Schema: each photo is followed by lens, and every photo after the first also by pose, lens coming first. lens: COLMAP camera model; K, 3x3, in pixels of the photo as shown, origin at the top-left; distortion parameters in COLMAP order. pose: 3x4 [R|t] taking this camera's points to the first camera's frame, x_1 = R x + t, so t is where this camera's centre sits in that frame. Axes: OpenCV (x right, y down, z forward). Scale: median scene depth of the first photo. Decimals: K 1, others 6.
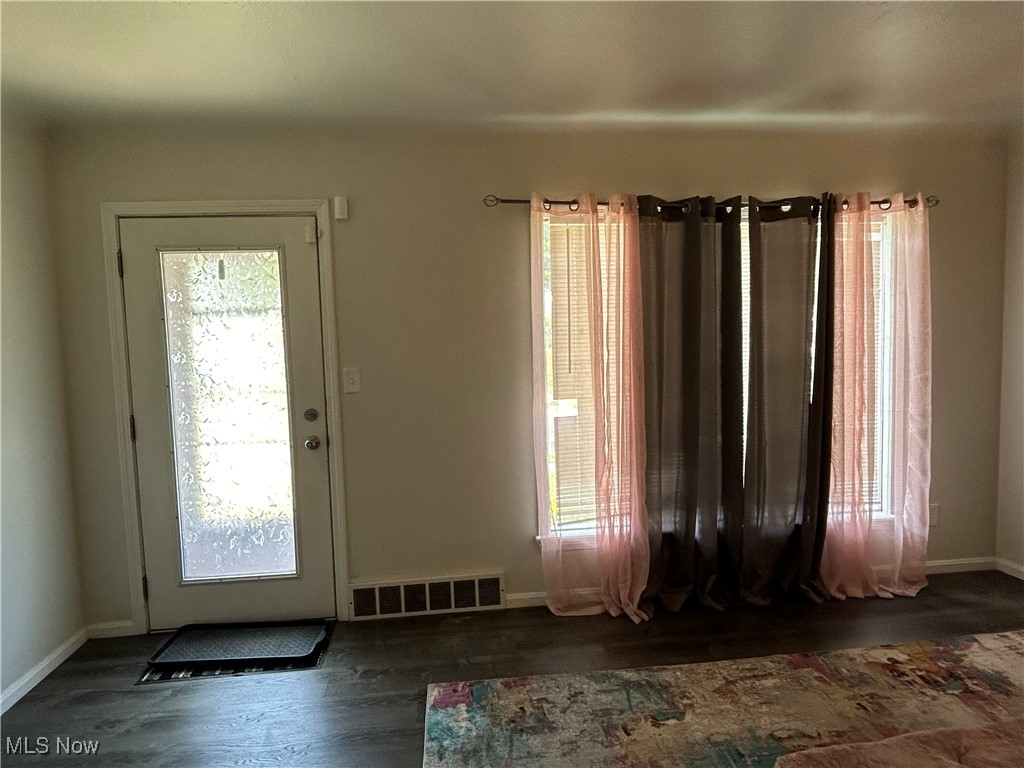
lens RADIAL K [[599.7, 0, 511.0], [0, 599.7, 383.7], [0, 0, 1]] dist [-0.000598, 0.000773]
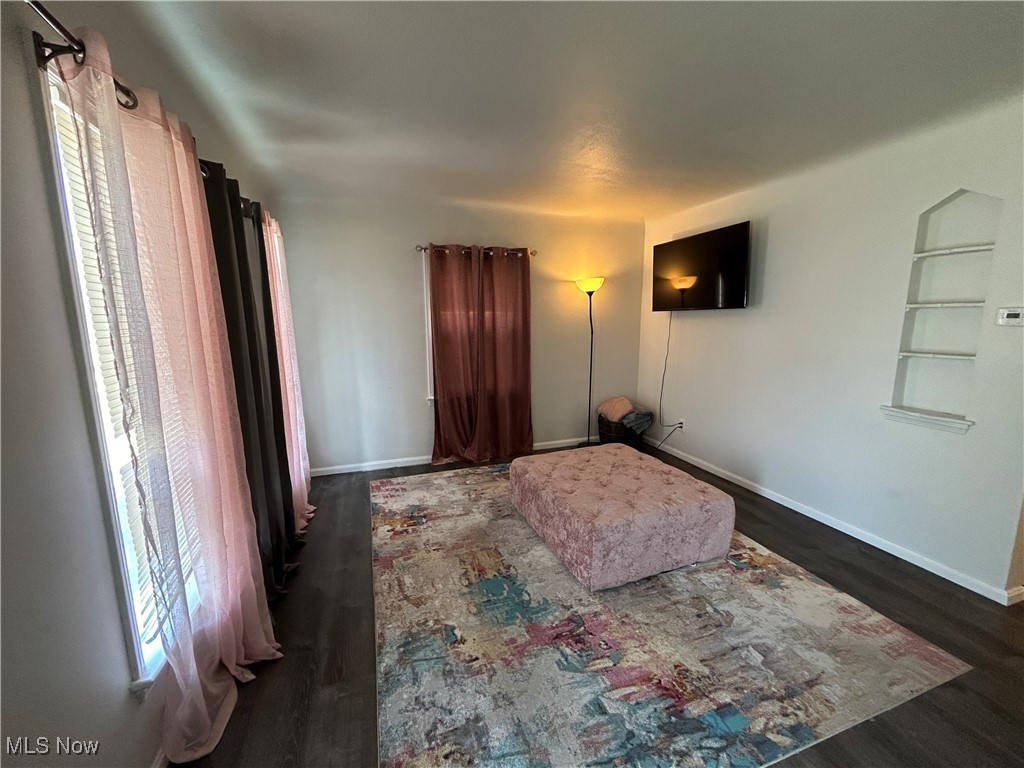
lens RADIAL K [[413.2, 0, 510.4], [0, 413.2, 384.0], [0, 0, 1]] dist [0.000575, 0.000121]
pose [[-0.219513, -0.119795, 0.968227, -0.499371], [0.091514, 0.985529, 0.142683, -0.058579], [-0.971308, 0.119927, -0.205374, 0.945187]]
